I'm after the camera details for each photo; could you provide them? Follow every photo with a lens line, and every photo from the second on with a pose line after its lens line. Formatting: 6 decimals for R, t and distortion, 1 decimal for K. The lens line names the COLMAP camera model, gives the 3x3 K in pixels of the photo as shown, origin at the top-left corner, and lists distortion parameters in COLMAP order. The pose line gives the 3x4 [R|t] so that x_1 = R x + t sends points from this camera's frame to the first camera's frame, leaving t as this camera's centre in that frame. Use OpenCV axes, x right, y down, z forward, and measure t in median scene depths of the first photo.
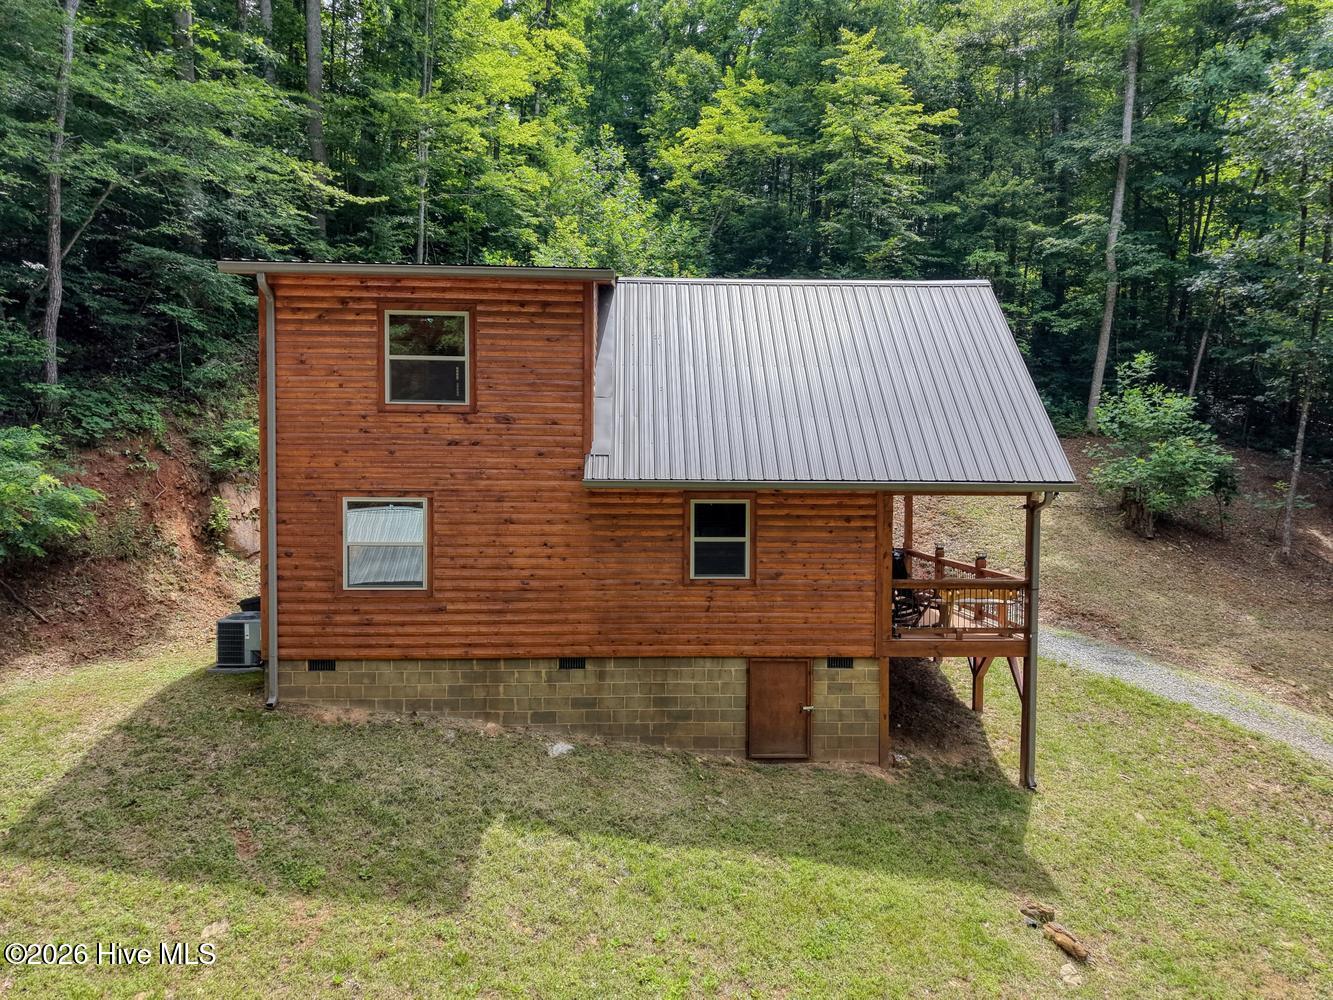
lens RADIAL K [[901.9, 0, 668.3], [0, 901.9, 506.0], [0, 0, 1]] dist [0.024472, -0.023258]
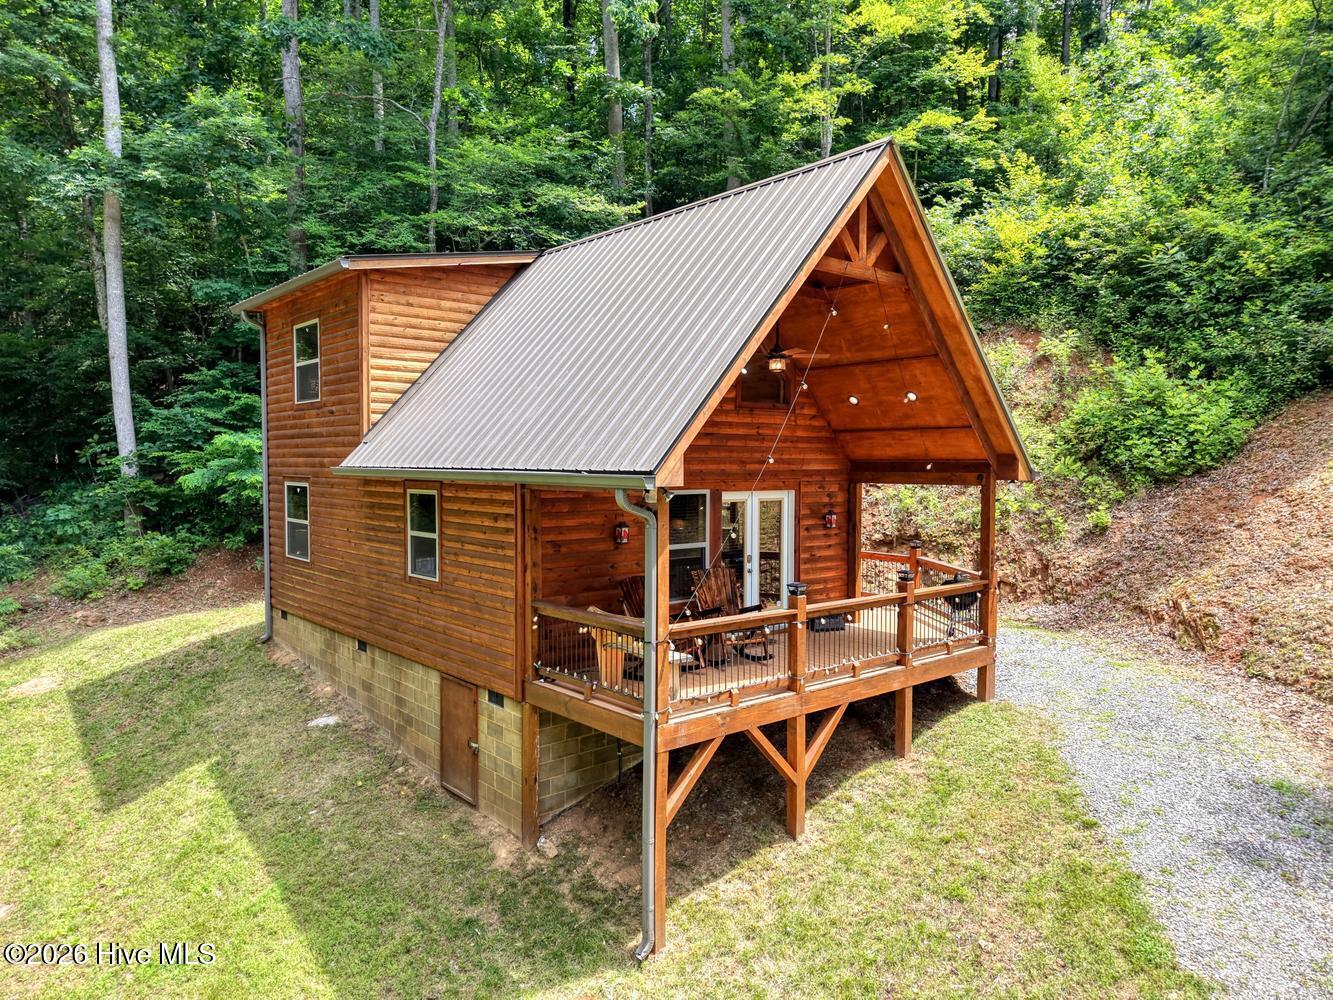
lens RADIAL K [[901.9, 0, 668.3], [0, 901.9, 506.0], [0, 0, 1]] dist [0.024472, -0.023258]
pose [[0.607161, 0.031995, -0.793935, 0.920868], [-0.028629, 0.999421, 0.018382, -0.014731], [0.794063, 0.011569, 0.607725, 0.643011]]
